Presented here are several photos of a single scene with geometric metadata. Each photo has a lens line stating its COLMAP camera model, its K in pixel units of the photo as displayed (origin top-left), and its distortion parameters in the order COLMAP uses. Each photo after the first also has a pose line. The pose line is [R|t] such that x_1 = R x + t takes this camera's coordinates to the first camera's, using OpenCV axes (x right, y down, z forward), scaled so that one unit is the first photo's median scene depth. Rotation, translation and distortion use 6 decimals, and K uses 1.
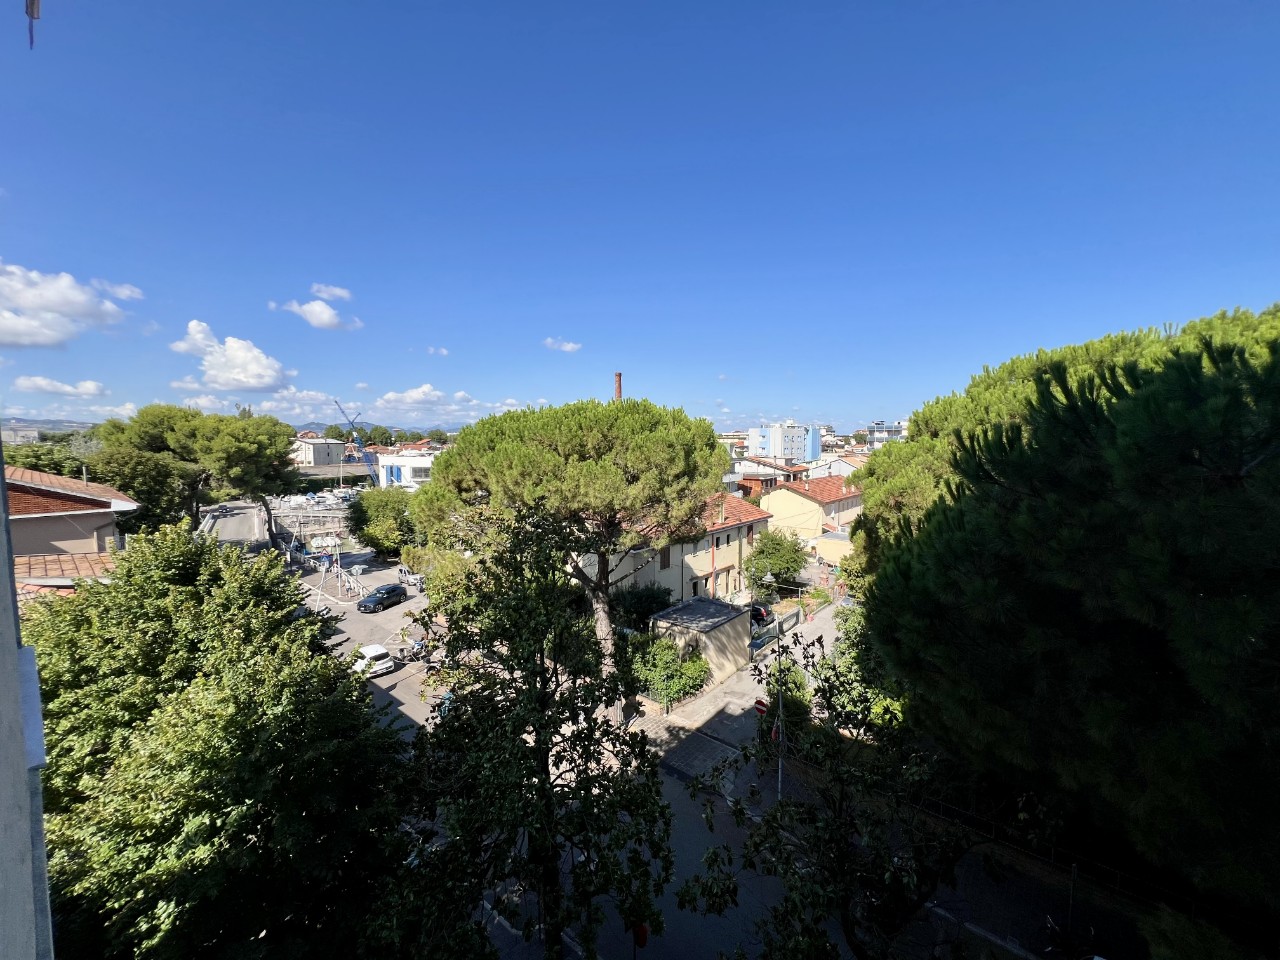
lens RADIAL K [[511.5, 0, 638.2], [0, 511.5, 475.5], [0, 0, 1]] dist [-0.004995, 0.001542]
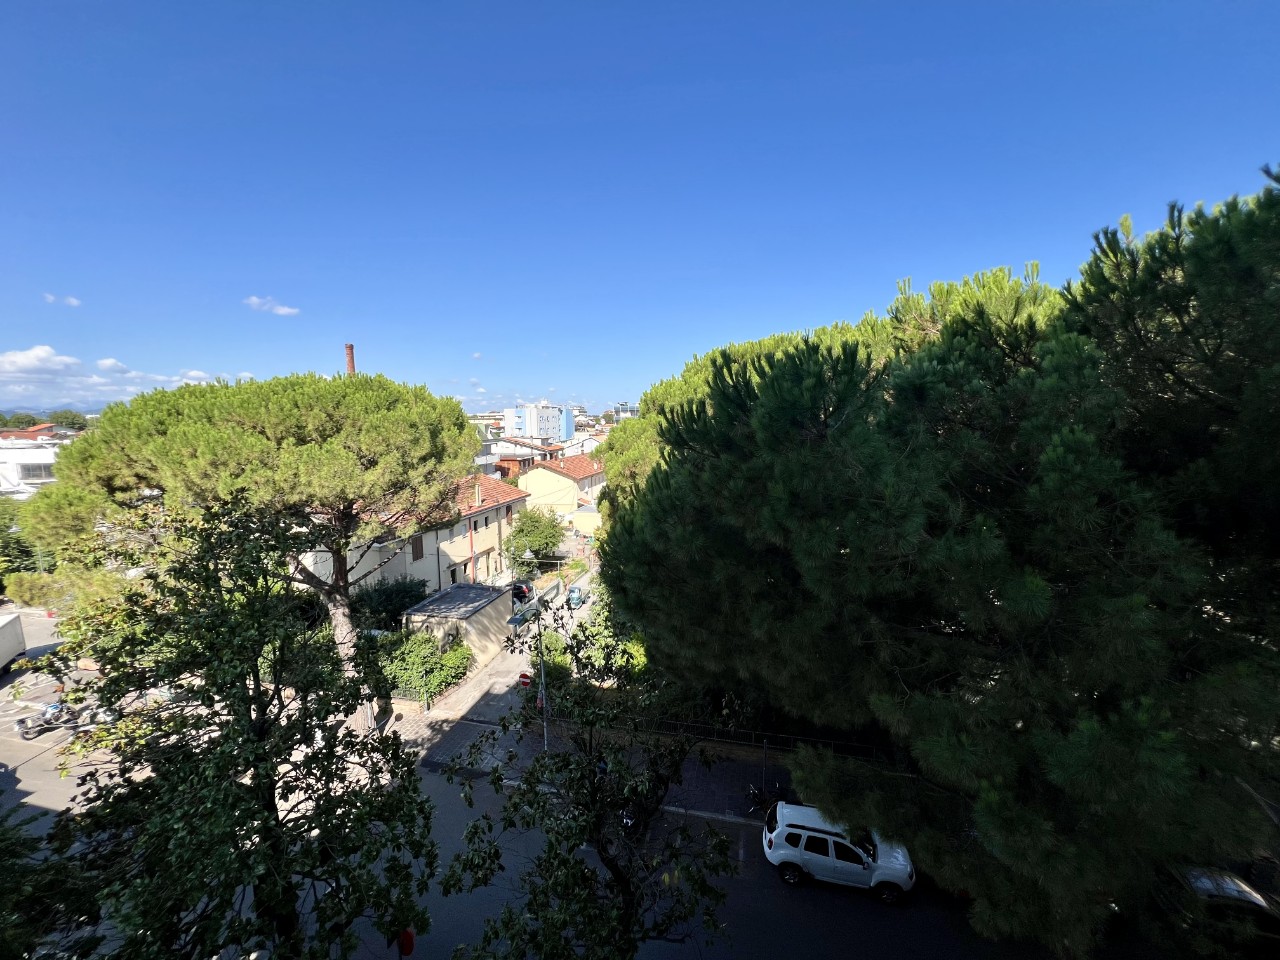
lens RADIAL K [[511.5, 0, 638.2], [0, 511.5, 475.5], [0, 0, 1]] dist [-0.004995, 0.001542]
pose [[0.893748, -0.056858, 0.444952, 0.016215], [0.040173, 0.998094, 0.046848, 0.007181], [-0.446768, -0.023995, 0.894328, -0.016888]]
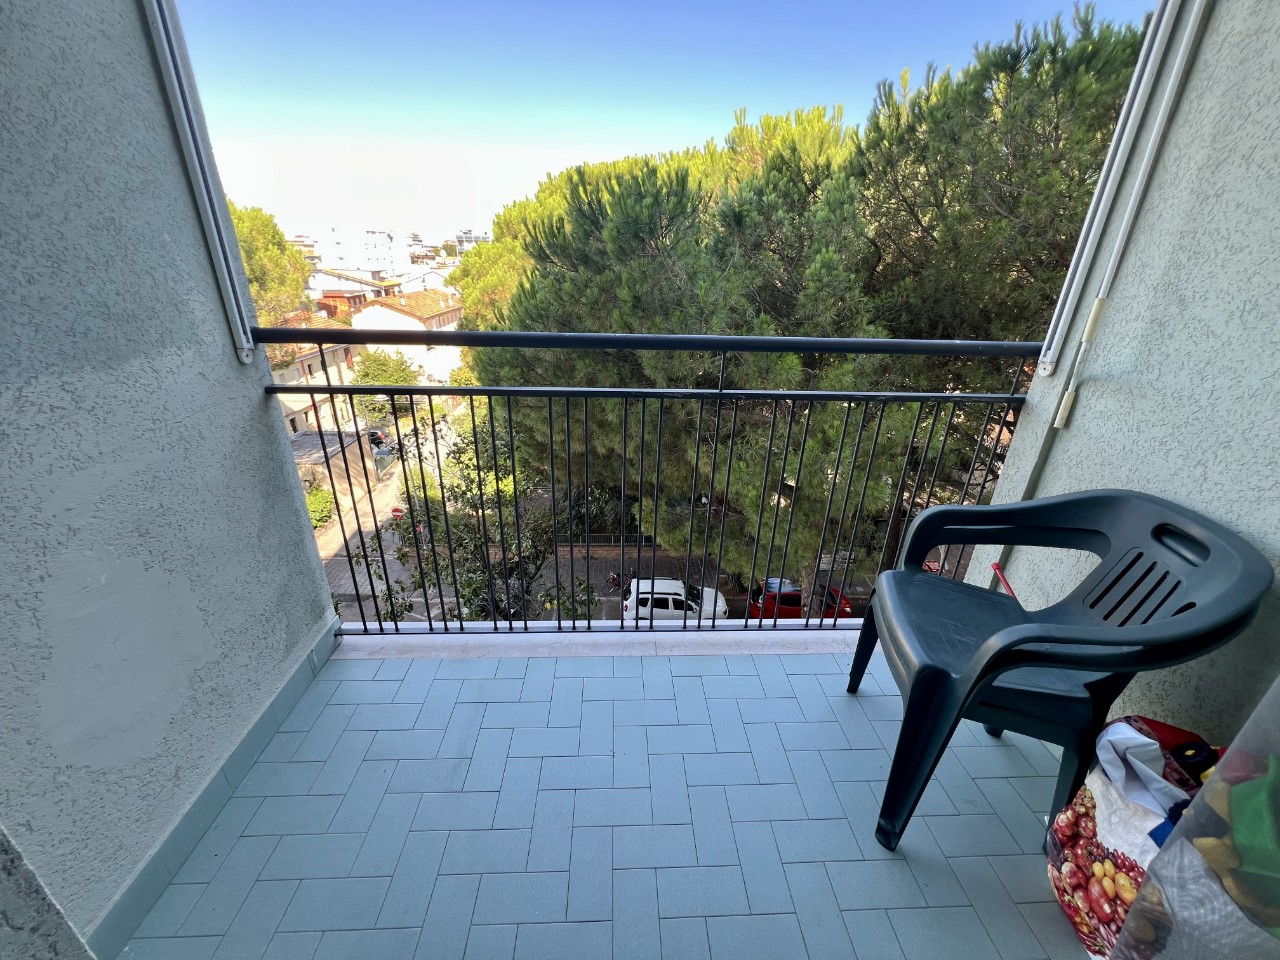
lens RADIAL K [[511.5, 0, 638.2], [0, 511.5, 475.5], [0, 0, 1]] dist [-0.004995, 0.001542]
pose [[0.742185, -0.246574, 0.623188, -0.056799], [0.021861, 0.938272, 0.345207, 0.034368], [-0.669839, -0.242584, 0.701761, -0.113967]]
